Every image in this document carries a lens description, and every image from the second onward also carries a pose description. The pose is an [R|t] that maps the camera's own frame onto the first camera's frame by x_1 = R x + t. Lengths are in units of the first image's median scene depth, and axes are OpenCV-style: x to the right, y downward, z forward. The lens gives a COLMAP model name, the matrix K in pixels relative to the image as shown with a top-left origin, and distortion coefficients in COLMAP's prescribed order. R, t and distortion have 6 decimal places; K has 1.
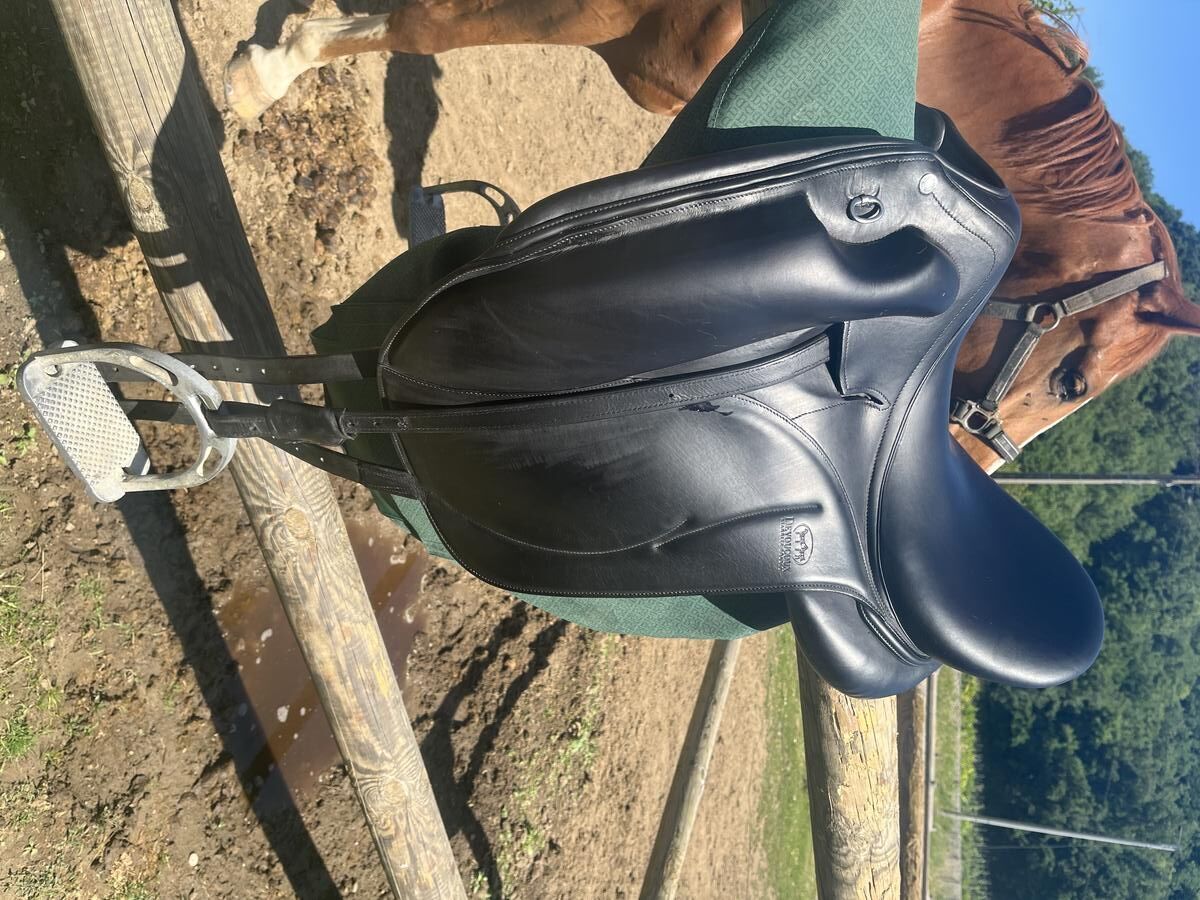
lens RADIAL K [[912.5, 0, 592.0], [0, 912.5, 444.9], [0, 0, 1]] dist [0.063726, -0.084981]
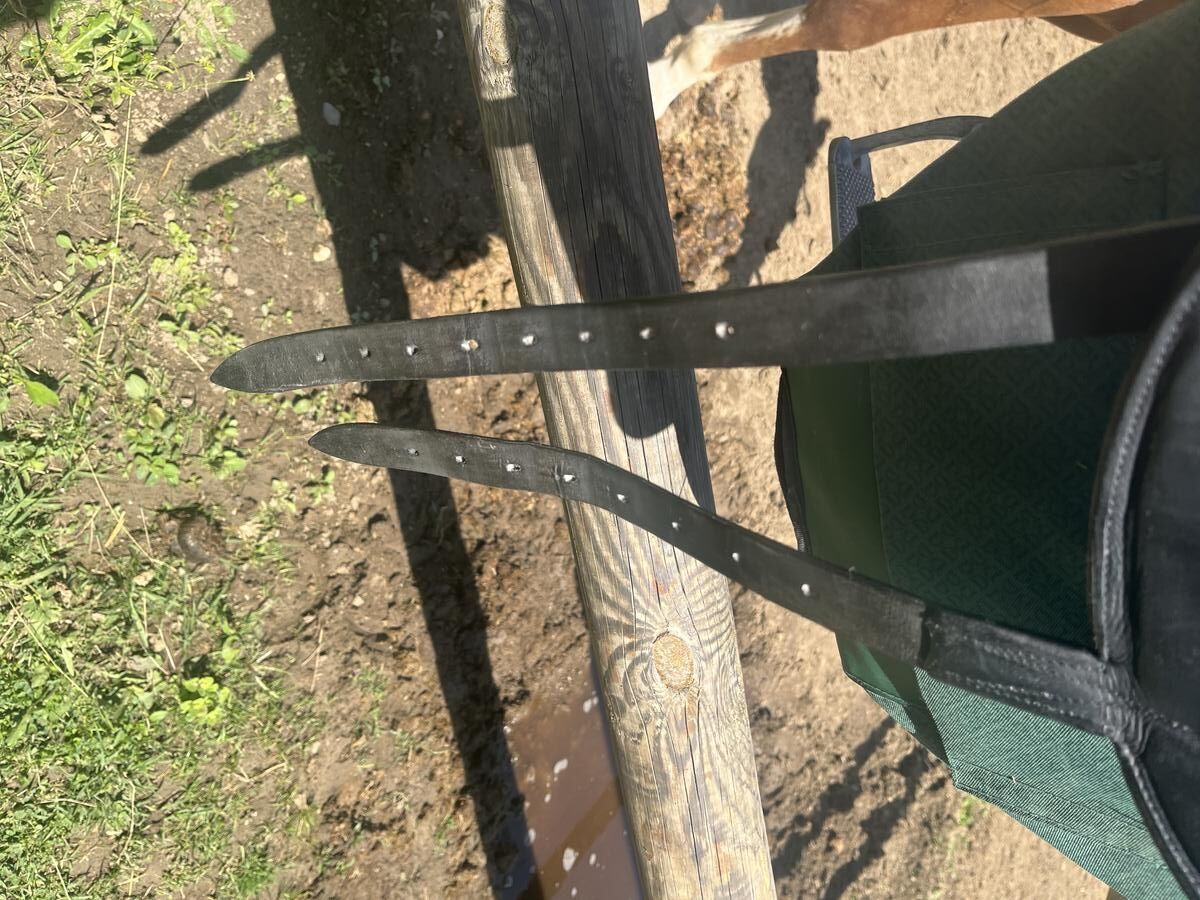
lens RADIAL K [[912.5, 0, 592.0], [0, 912.5, 444.9], [0, 0, 1]] dist [0.063726, -0.084981]
pose [[0.946095, 0.080035, -0.313844, -0.123667], [-0.117460, 0.987806, -0.102184, 0.011214], [0.301839, 0.133540, 0.943960, 0.267918]]
